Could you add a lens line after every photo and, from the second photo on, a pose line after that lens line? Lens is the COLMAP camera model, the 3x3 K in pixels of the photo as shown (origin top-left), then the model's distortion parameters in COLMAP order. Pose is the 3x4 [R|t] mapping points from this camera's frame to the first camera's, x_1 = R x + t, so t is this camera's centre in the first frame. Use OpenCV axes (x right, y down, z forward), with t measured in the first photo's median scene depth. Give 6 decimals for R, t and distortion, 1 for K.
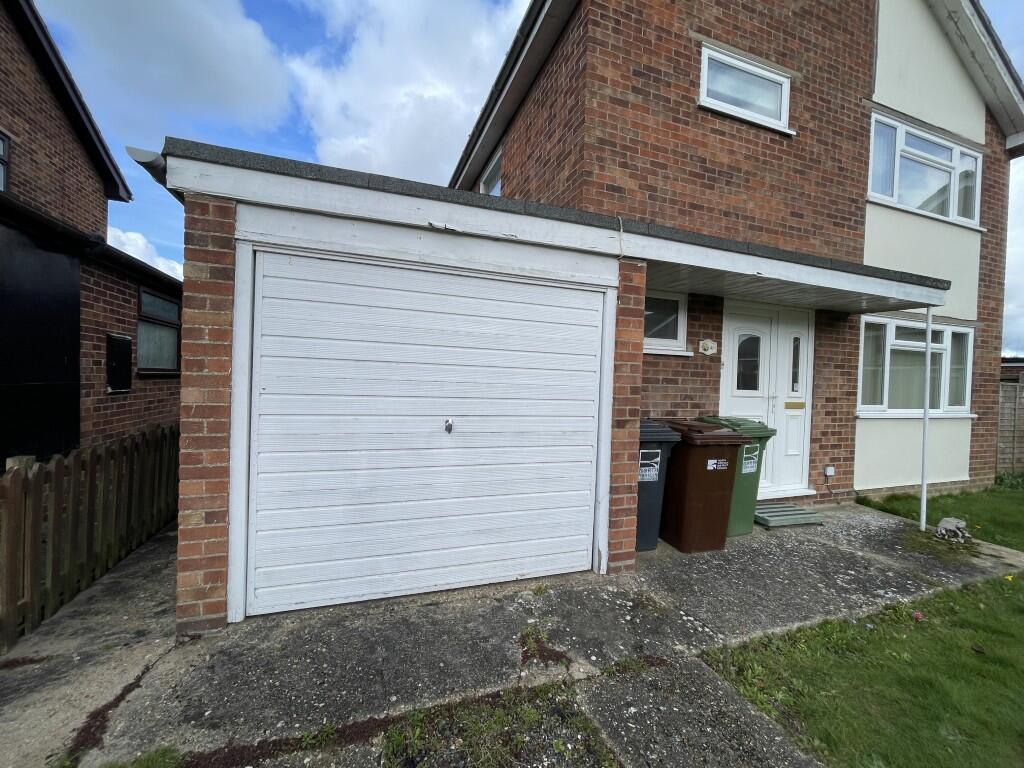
lens RADIAL K [[413.8, 0, 512.0], [0, 413.8, 384.0], [0, 0, 1]] dist [-0.000115, 0.000141]
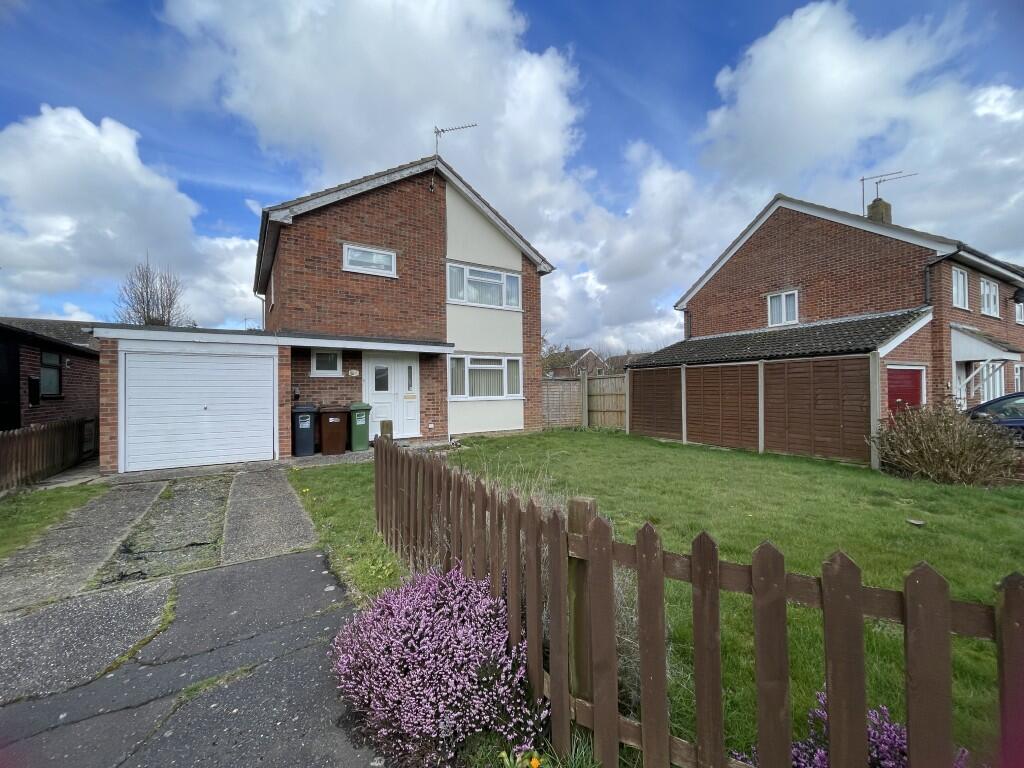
lens RADIAL K [[415.8, 0, 513.1], [0, 415.8, 384.9], [0, 0, 1]] dist [-0.001192, 0.000063]
pose [[0.970891, -0.041747, 0.235856, 0.775805], [0.046890, 0.998768, -0.016240, 0.055418], [-0.234888, 0.026826, 0.971652, -1.436187]]
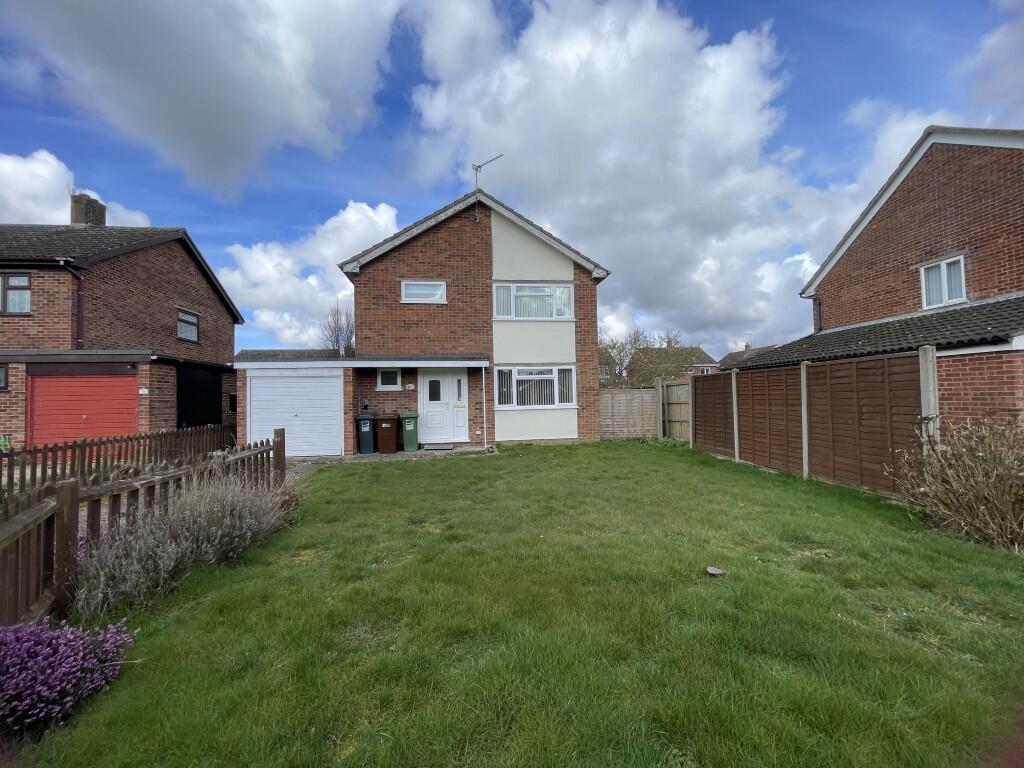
lens RADIAL K [[415.8, 0, 513.1], [0, 415.8, 384.9], [0, 0, 1]] dist [-0.001192, 0.000063]
pose [[0.976568, -0.060009, -0.206672, 1.700812], [0.050466, 0.997415, -0.051144, 0.074938], [0.209207, 0.039515, 0.977073, -1.556663]]
